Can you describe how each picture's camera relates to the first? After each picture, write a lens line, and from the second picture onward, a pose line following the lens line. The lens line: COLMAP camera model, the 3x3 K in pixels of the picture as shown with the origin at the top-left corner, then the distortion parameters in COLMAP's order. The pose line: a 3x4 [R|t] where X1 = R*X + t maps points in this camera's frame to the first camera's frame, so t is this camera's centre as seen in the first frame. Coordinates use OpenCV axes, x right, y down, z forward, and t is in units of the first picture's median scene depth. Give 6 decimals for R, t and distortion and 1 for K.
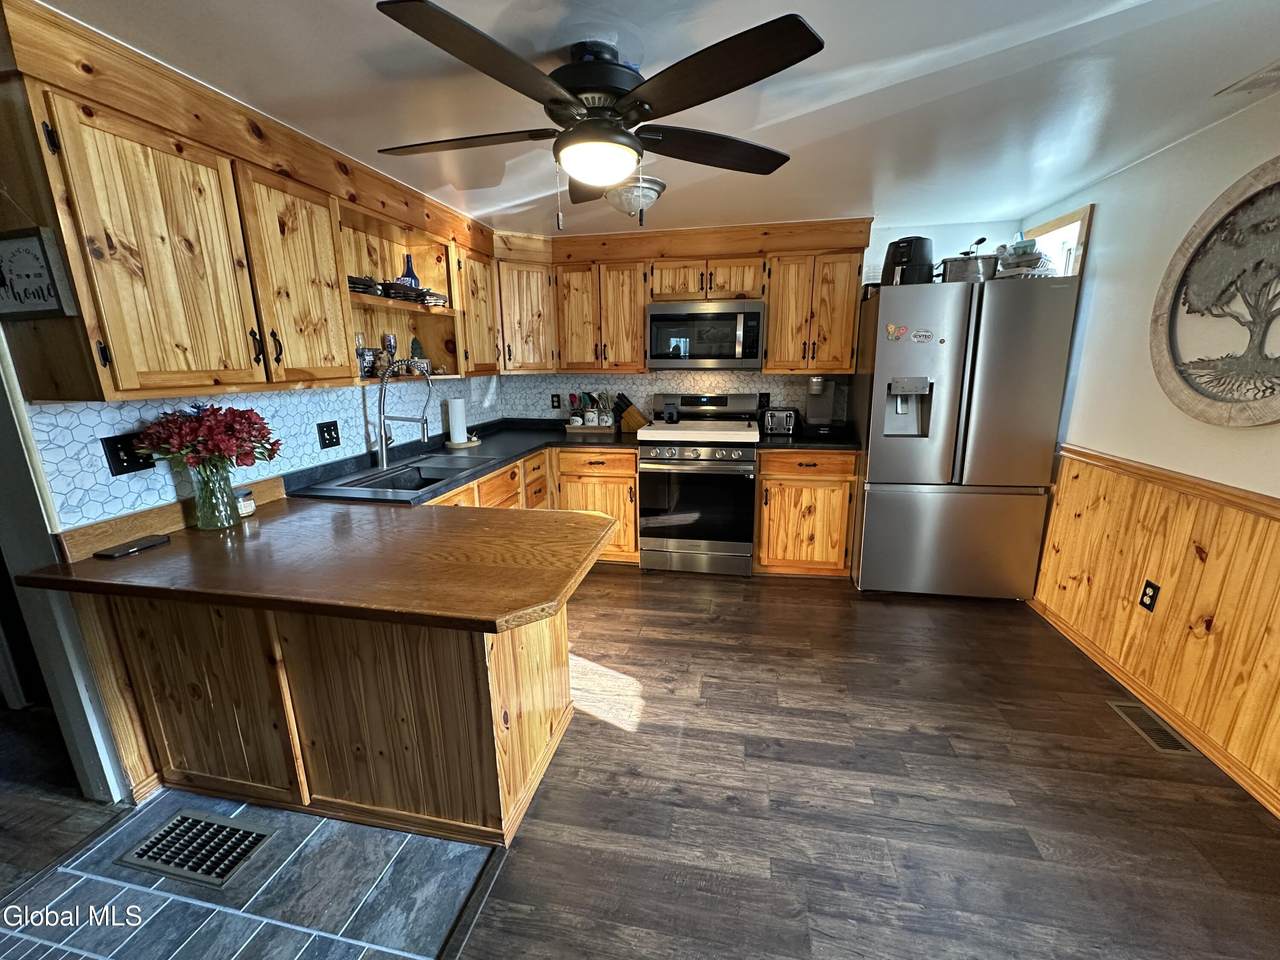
lens RADIAL K [[509.4, 0, 640.2], [0, 509.4, 478.9], [0, 0, 1]] dist [-0.001530, 0.000015]
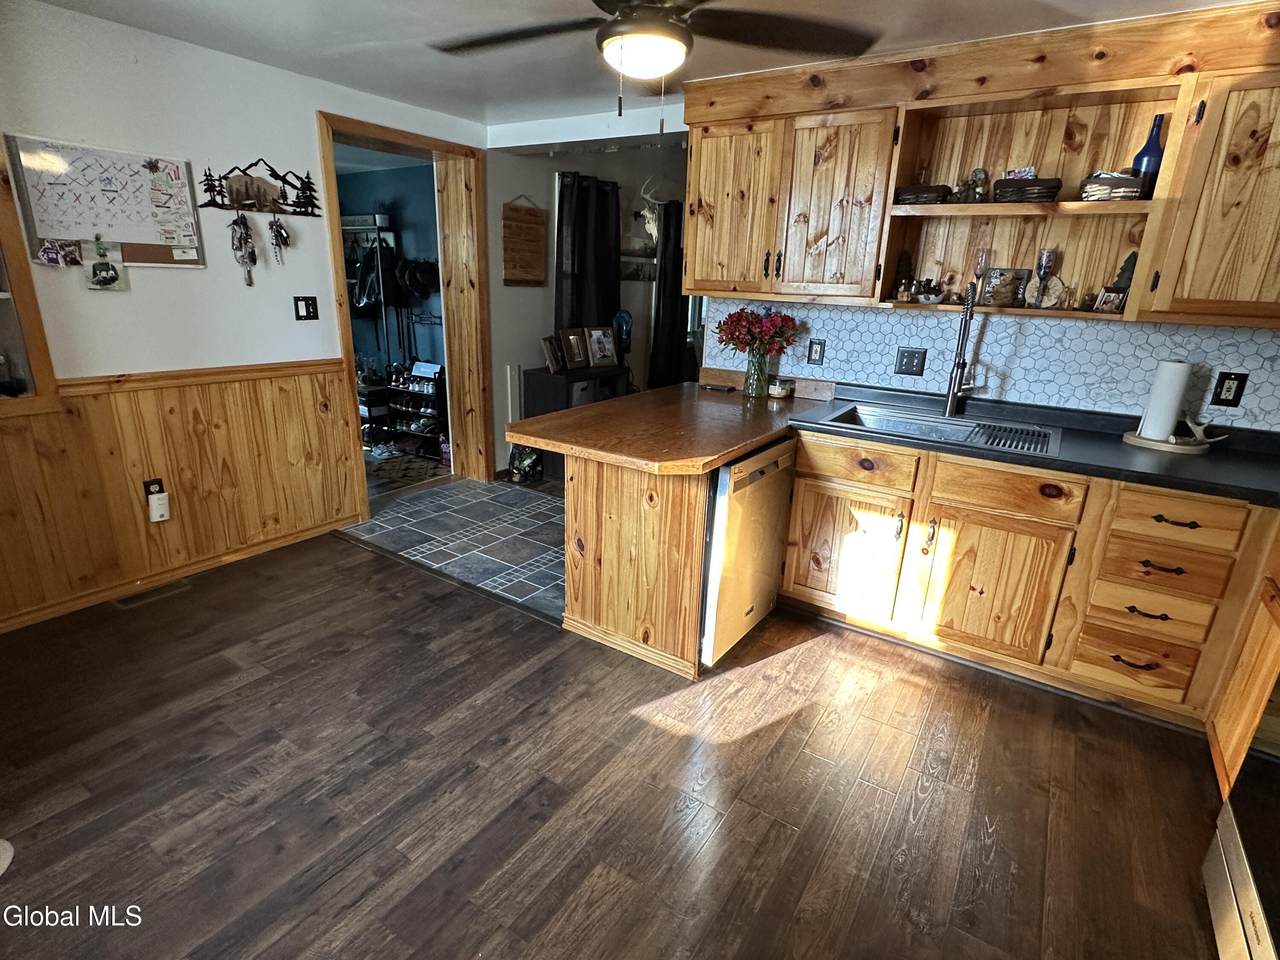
lens RADIAL K [[652.9, 0, 636.9], [0, 652.9, 482.5], [0, 0, 1]] dist [-0.001300, 0.000258]
pose [[-0.371874, 0.279255, -0.885283, 0.844704], [-0.243705, 0.890856, 0.383384, -0.269286], [0.895722, 0.358319, -0.263230, 1.120398]]
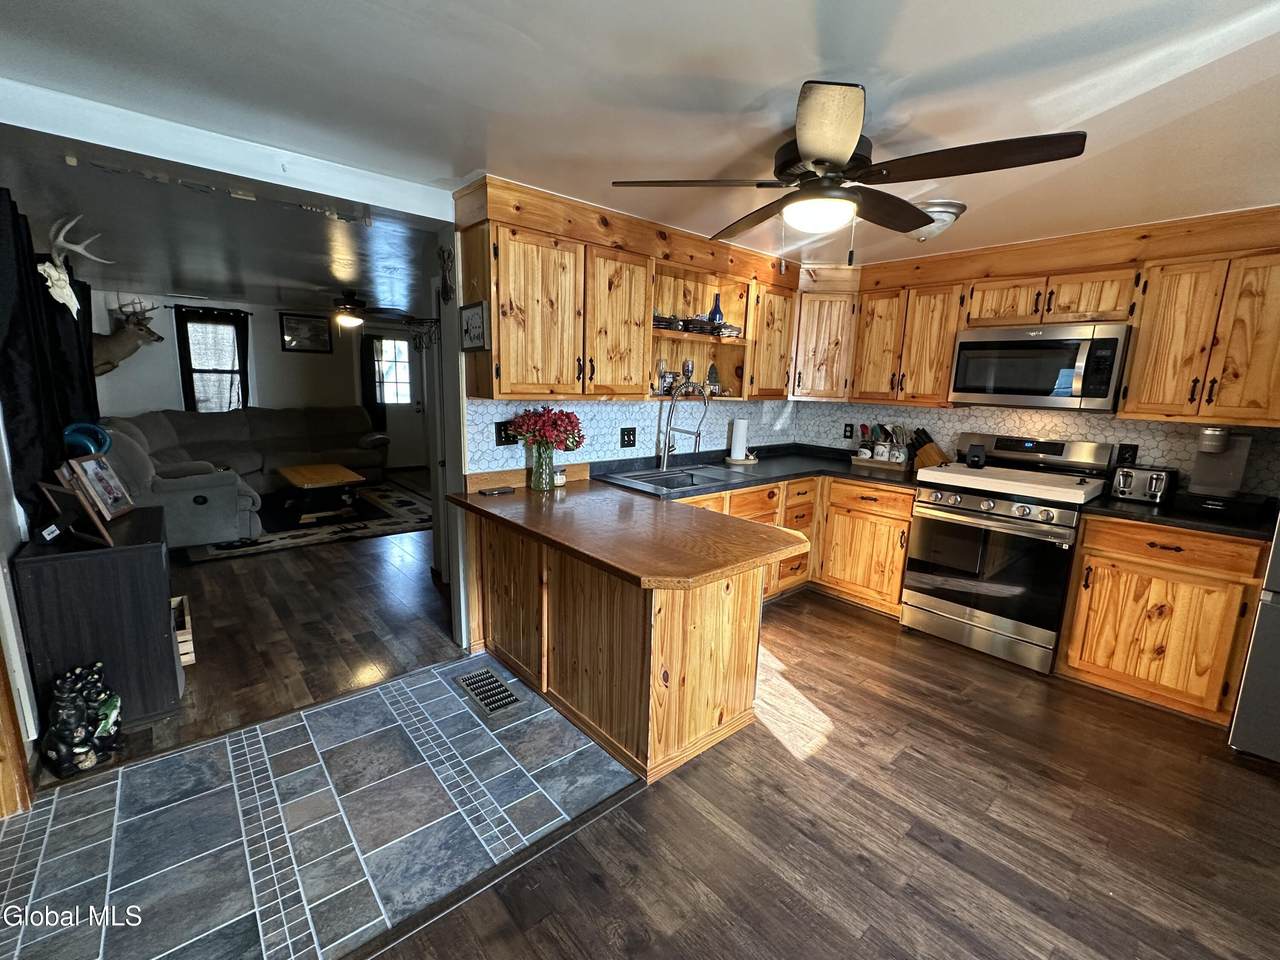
lens RADIAL K [[544.9, 0, 640.0], [0, 544.9, 480.0], [0, 0, 1]] dist [-0.000951, 0.000090]
pose [[0.793744, 0.142491, -0.591326, 0.282795], [-0.176968, 0.984217, -0.000381, 0.016401], [0.581939, 0.104948, 0.806432, -0.092183]]
